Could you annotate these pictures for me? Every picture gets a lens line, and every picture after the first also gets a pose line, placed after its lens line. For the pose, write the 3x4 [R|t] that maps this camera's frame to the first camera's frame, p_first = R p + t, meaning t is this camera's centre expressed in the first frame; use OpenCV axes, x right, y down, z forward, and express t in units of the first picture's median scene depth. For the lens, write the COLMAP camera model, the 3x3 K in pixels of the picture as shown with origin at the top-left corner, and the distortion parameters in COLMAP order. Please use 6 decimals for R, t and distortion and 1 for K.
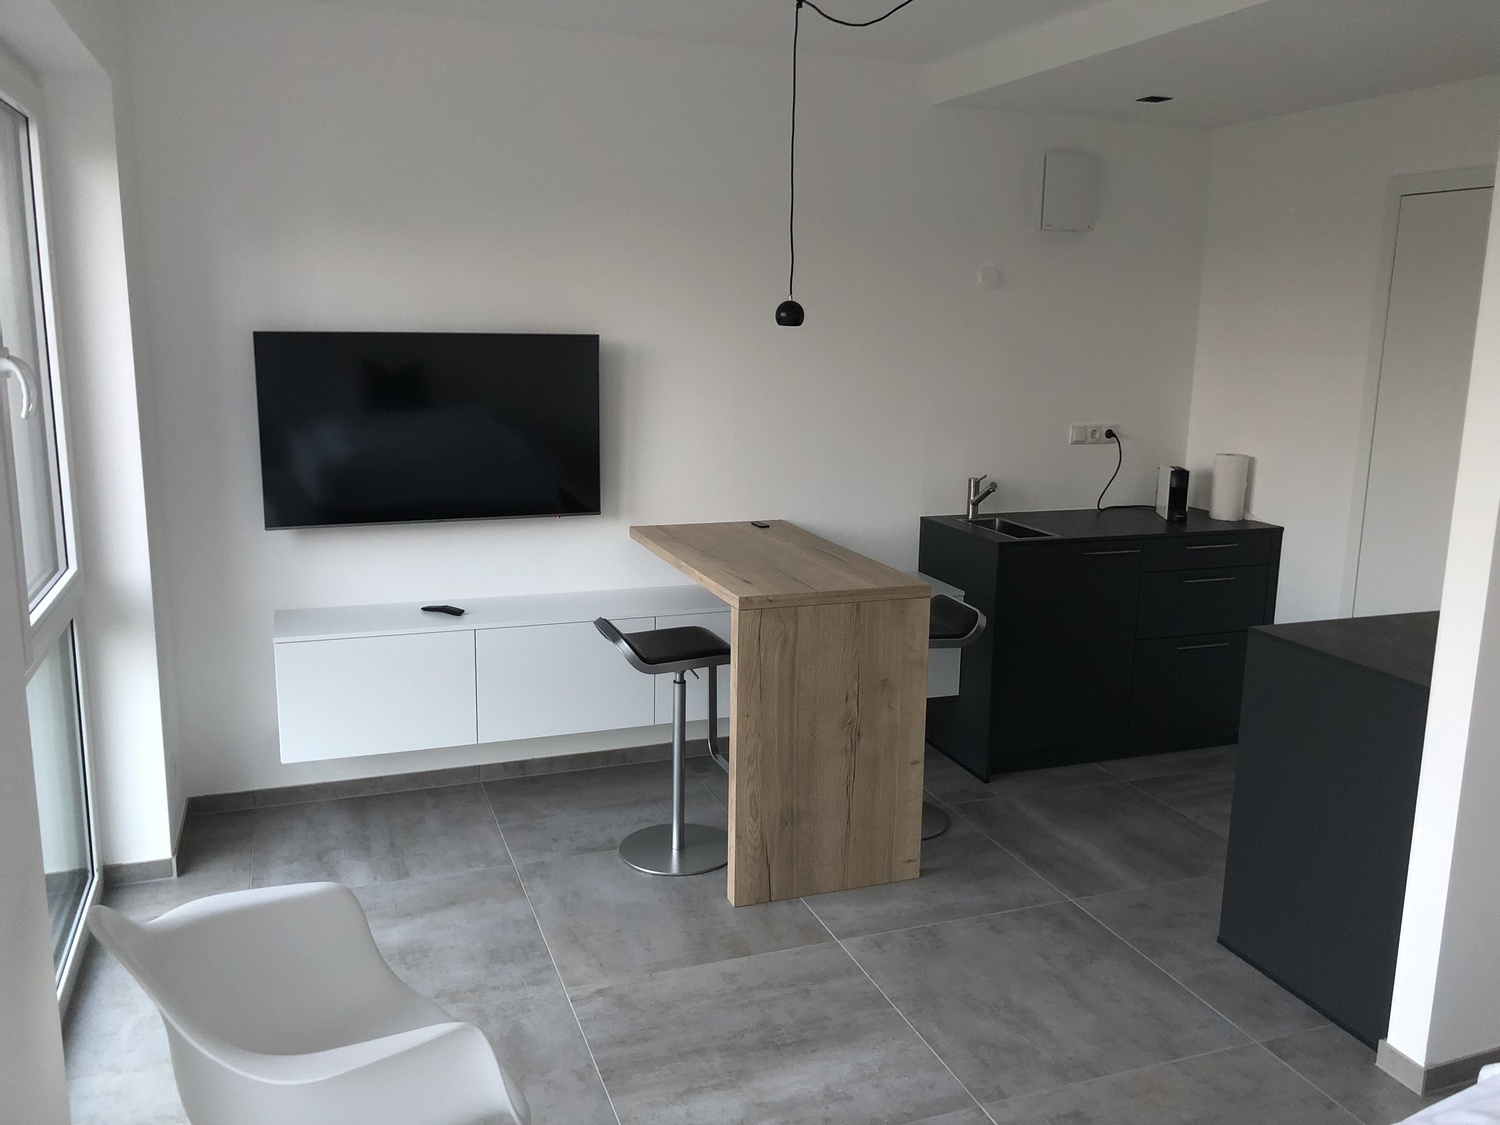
lens RADIAL K [[1211.9, 0, 753.3], [0, 1211.9, 558.3], [0, 0, 1]] dist [0.004837, -0.004493]
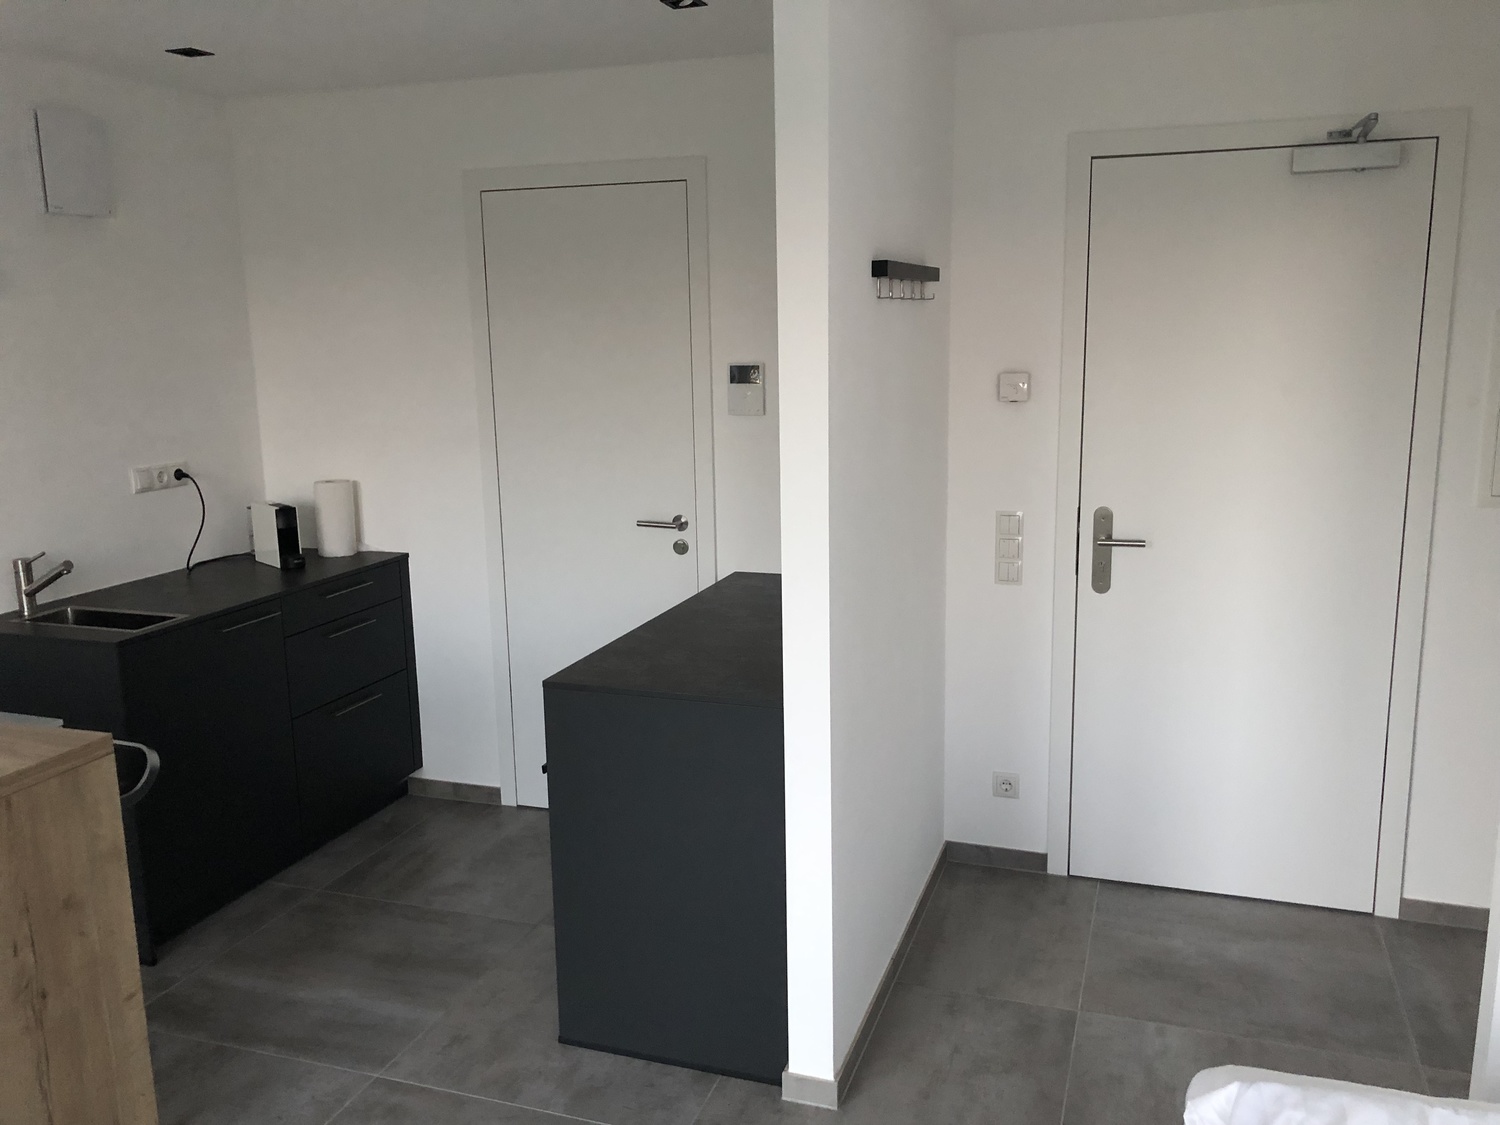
lens RADIAL K [[1211.9, 0, 750.5], [0, 1211.9, 562.0], [0, 0, 1]] dist [0.004837, -0.004493]
pose [[0.628723, -0.175277, 0.757618, -0.092722], [0.177151, 0.980933, 0.079929, -0.047592], [-0.757182, 0.083960, 0.647786, 0.224396]]
